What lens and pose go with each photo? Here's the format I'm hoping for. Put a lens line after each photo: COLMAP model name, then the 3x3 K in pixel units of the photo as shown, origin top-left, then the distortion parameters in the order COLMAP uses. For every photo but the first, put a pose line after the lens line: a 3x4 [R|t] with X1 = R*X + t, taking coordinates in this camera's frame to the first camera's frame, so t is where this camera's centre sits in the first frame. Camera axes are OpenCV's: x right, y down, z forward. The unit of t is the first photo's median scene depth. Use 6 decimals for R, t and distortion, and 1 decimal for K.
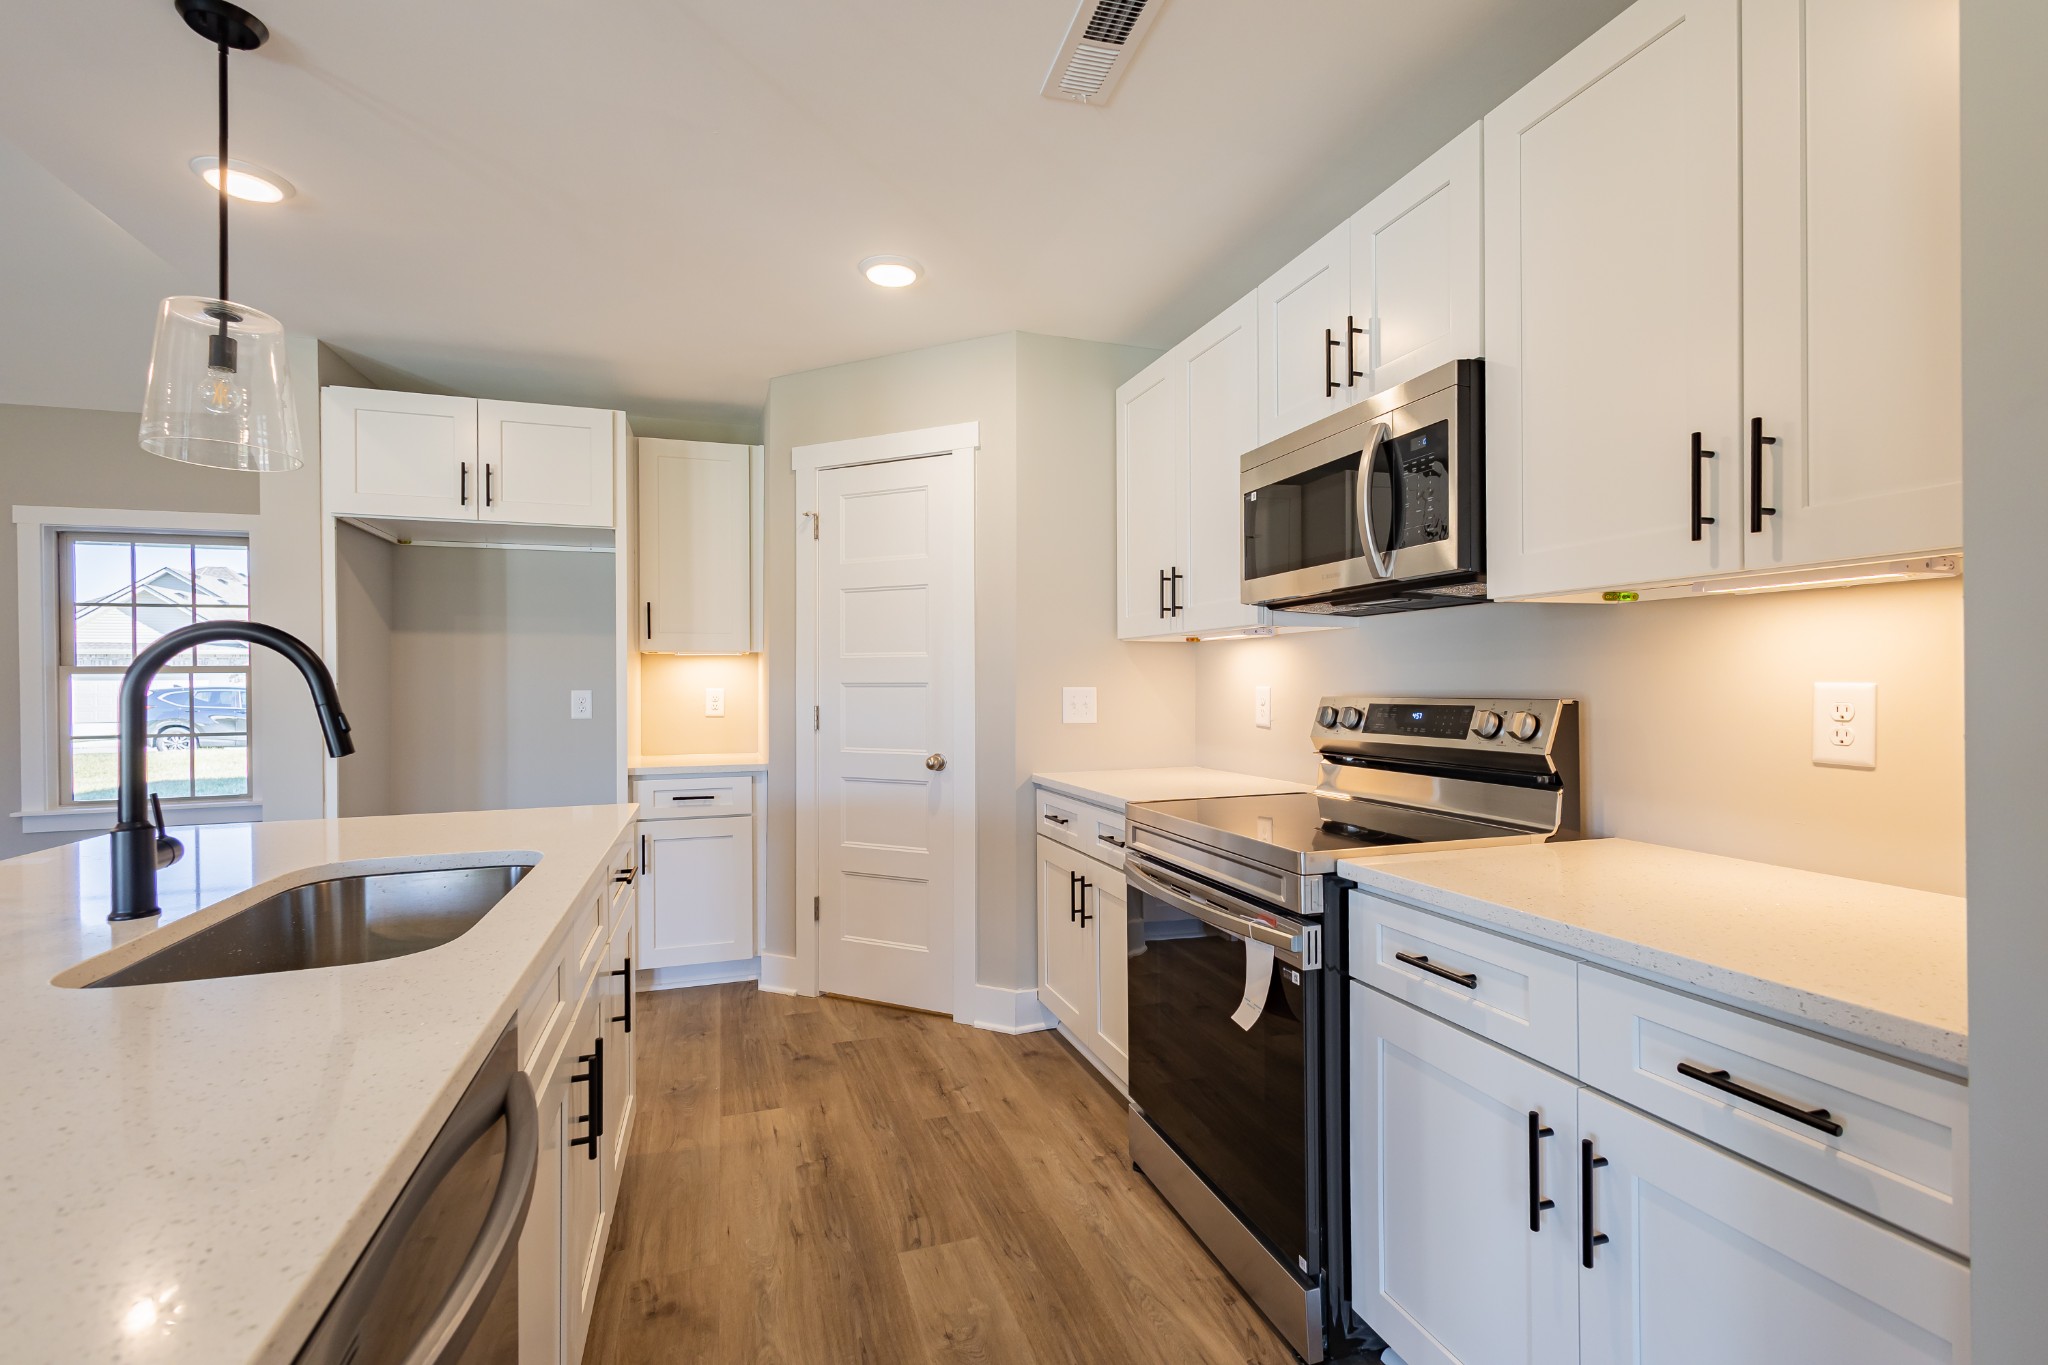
lens RADIAL K [[915.6, 0, 1016.4], [0, 915.6, 685.4], [0, 0, 1]] dist [0.013790, -0.003011]
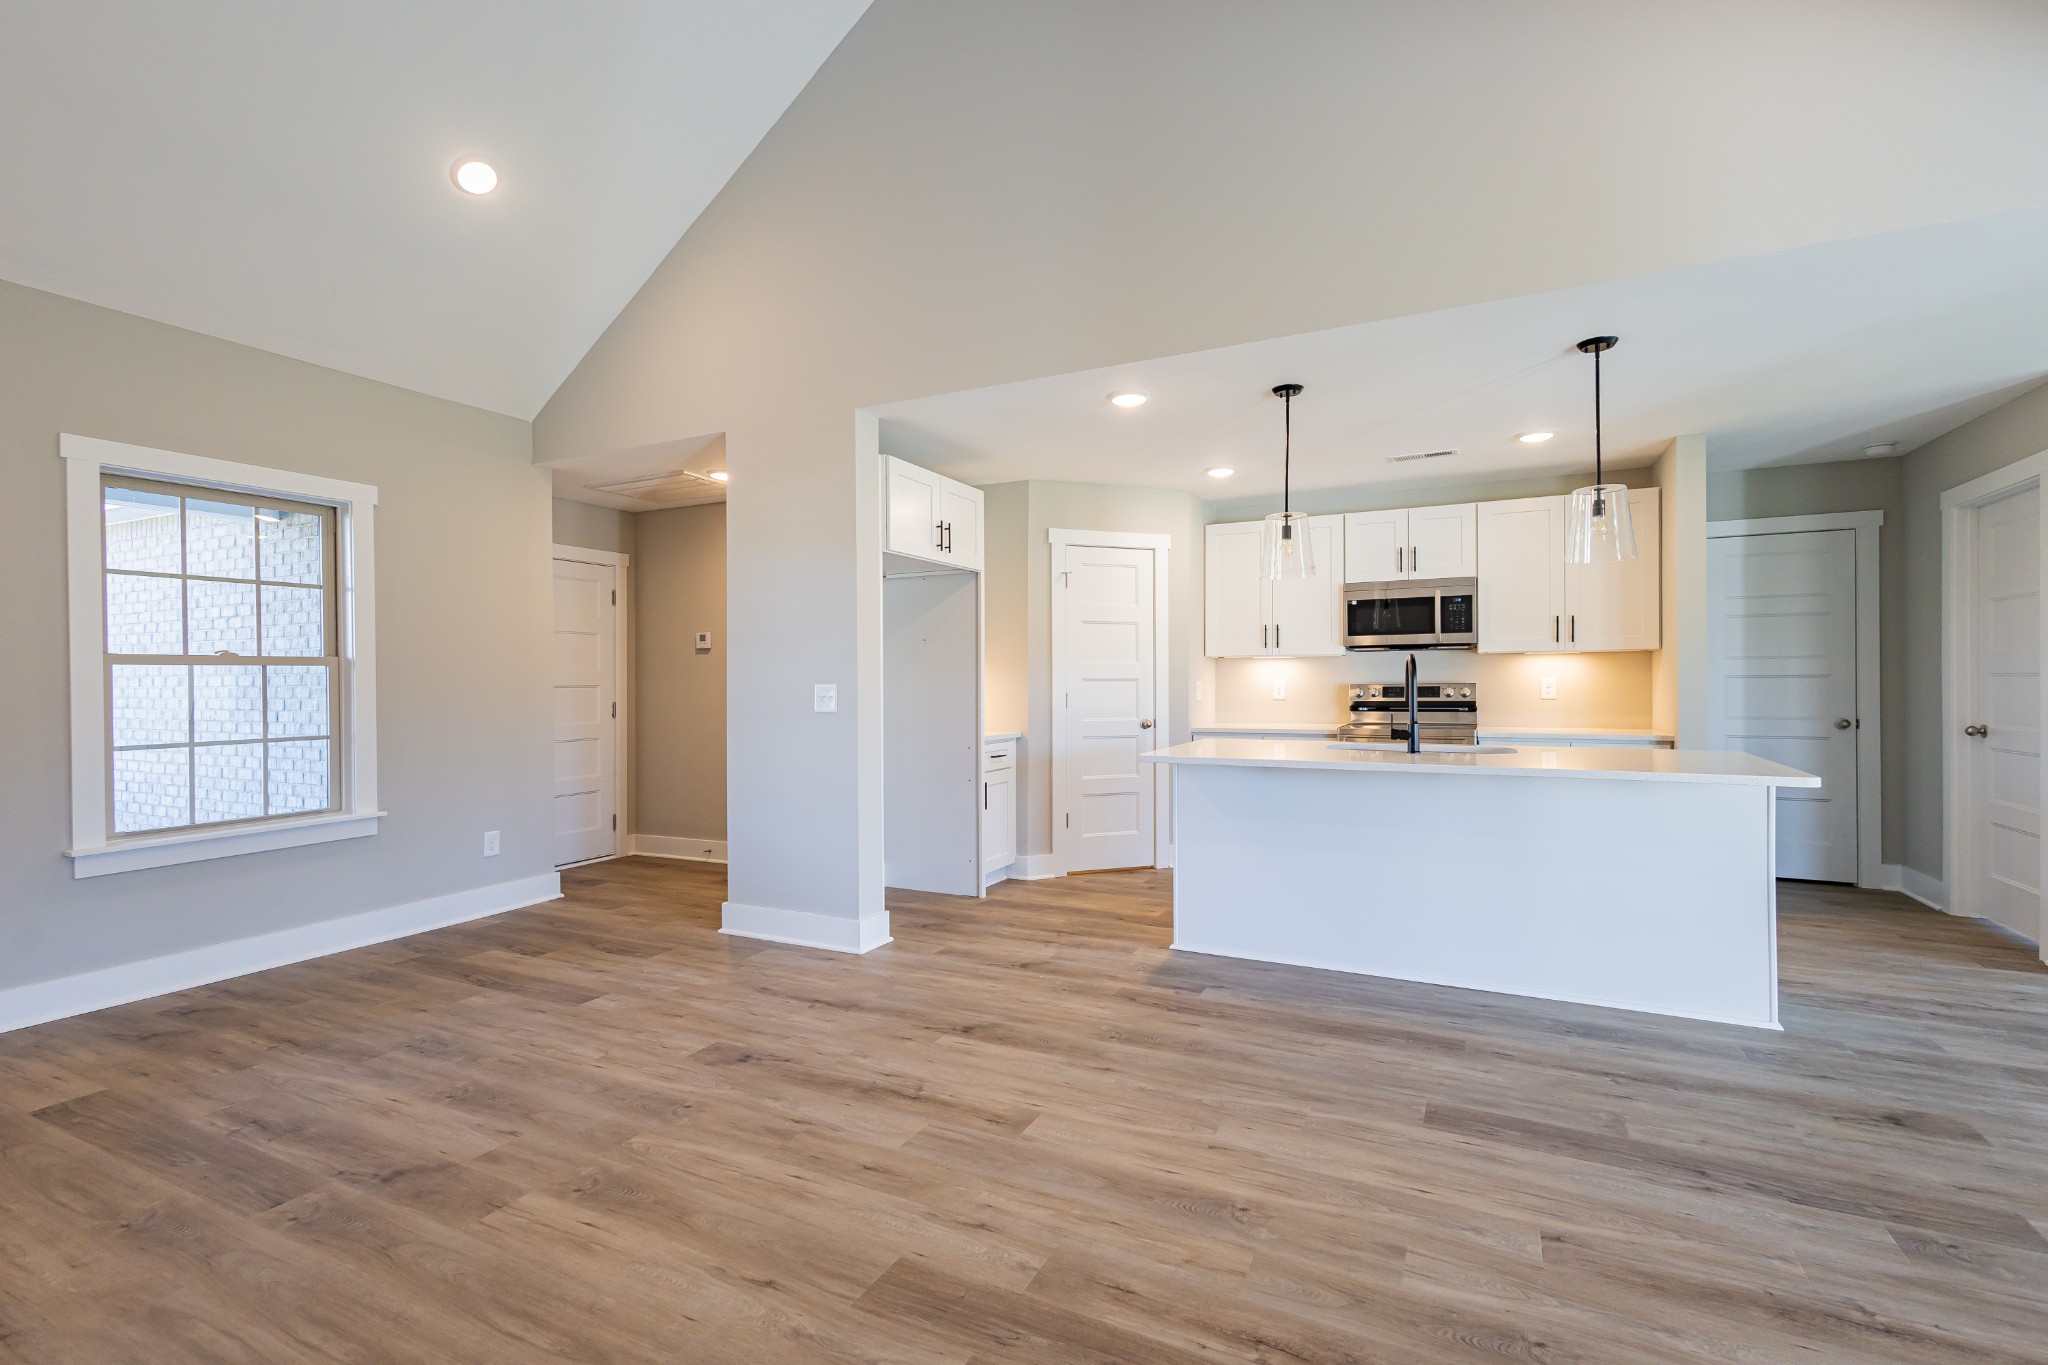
lens RADIAL K [[915.6, 0, 1024.4], [0, 915.6, 689.8], [0, 0, 1]] dist [0.013790, -0.003011]
pose [[0.705869, -0.003626, 0.708333, -2.186712], [0.002657, 0.999993, 0.002472, 0.018965], [-0.708338, 0.000138, 0.705874, -0.113358]]
